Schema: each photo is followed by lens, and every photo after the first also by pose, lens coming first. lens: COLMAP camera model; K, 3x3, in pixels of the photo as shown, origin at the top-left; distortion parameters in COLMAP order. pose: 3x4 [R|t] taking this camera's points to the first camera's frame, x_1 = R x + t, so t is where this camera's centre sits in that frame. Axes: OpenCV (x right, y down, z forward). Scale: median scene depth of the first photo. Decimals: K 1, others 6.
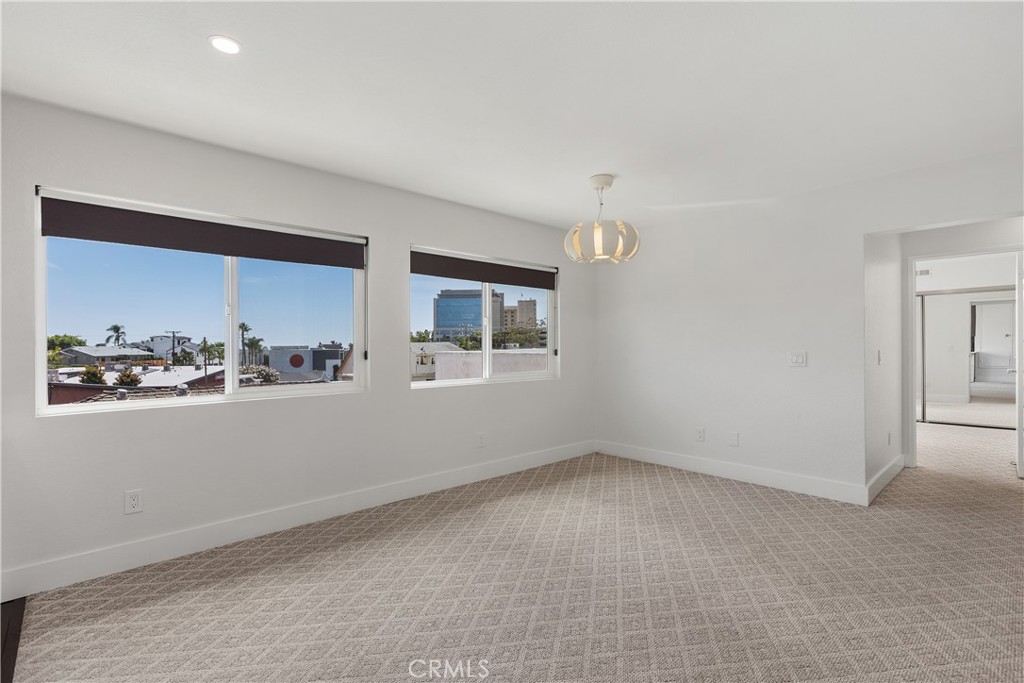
lens RADIAL K [[478.9, 0, 518.5], [0, 478.9, 342.0], [0, 0, 1]] dist [-0.002132, -0.001101]
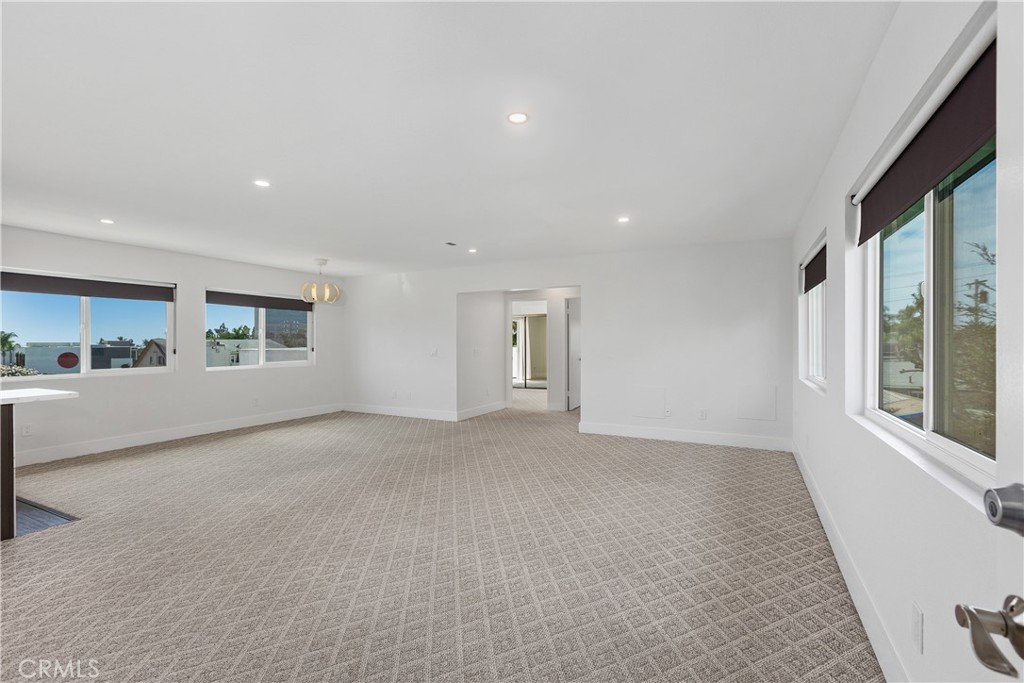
lens RADIAL K [[462.4, 0, 497.0], [0, 462.4, 342.6], [0, 0, 1]] dist [0.033501, 0.000128]
pose [[0.954367, 0.004335, 0.298605, 0.299502], [-0.006079, 0.999969, 0.004912, -0.019865], [-0.298575, -0.006503, 0.954364, -1.015278]]
